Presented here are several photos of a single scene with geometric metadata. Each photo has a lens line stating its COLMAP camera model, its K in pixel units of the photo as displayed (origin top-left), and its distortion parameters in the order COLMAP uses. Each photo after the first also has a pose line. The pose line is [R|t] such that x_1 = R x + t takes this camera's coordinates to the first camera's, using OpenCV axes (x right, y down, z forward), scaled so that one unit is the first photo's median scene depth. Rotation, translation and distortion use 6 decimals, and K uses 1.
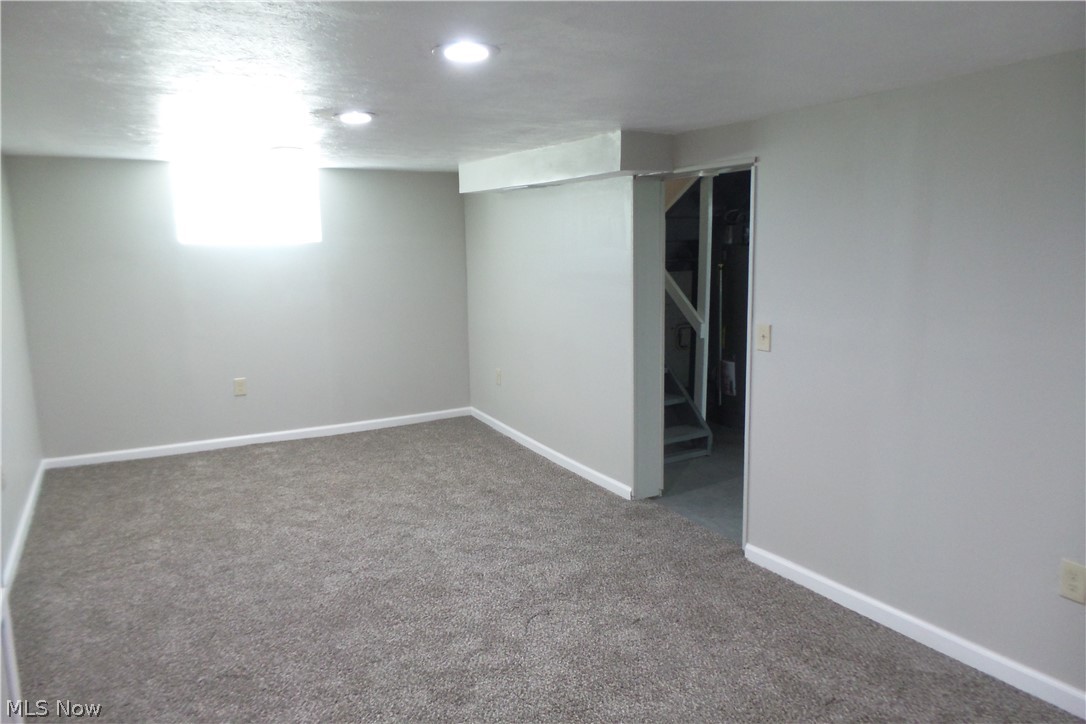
lens RADIAL K [[738.0, 0, 543.0], [0, 738.0, 366.5], [0, 0, 1]] dist [-0.002911, 0.001899]
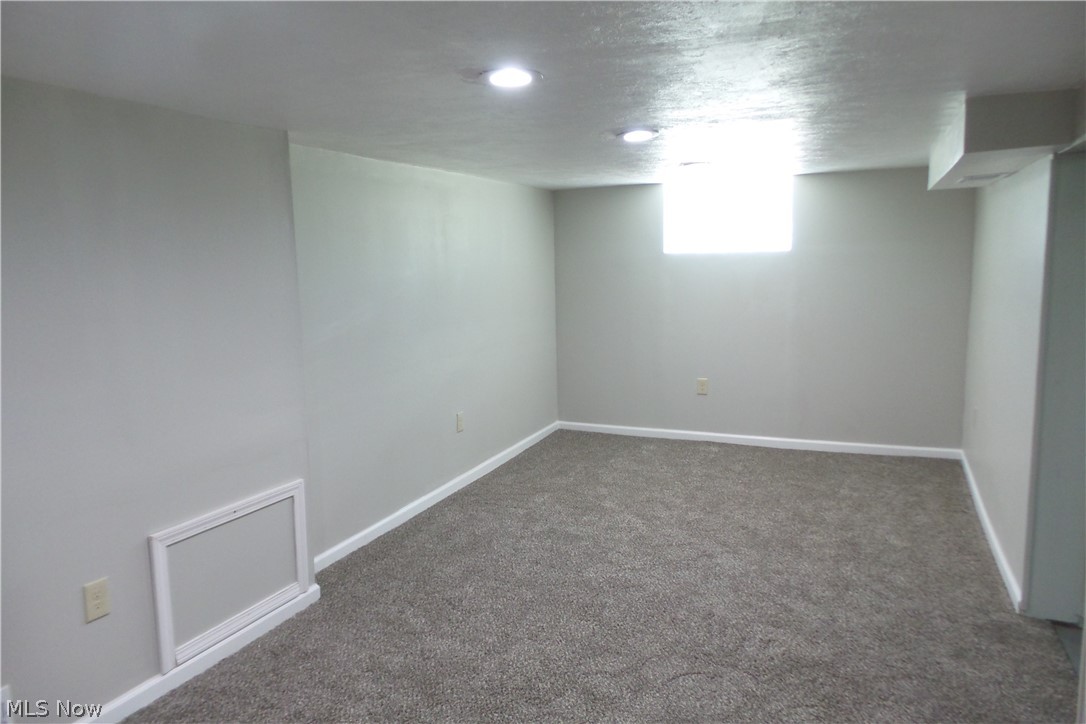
lens RADIAL K [[738.0, 0, 543.0], [0, 738.0, 366.5], [0, 0, 1]] dist [-0.002911, 0.001899]
pose [[0.598602, 0.108902, -0.793610, 0.385564], [-0.110719, 0.992455, 0.052676, -0.040979], [0.793358, 0.056336, 0.606143, 0.200495]]
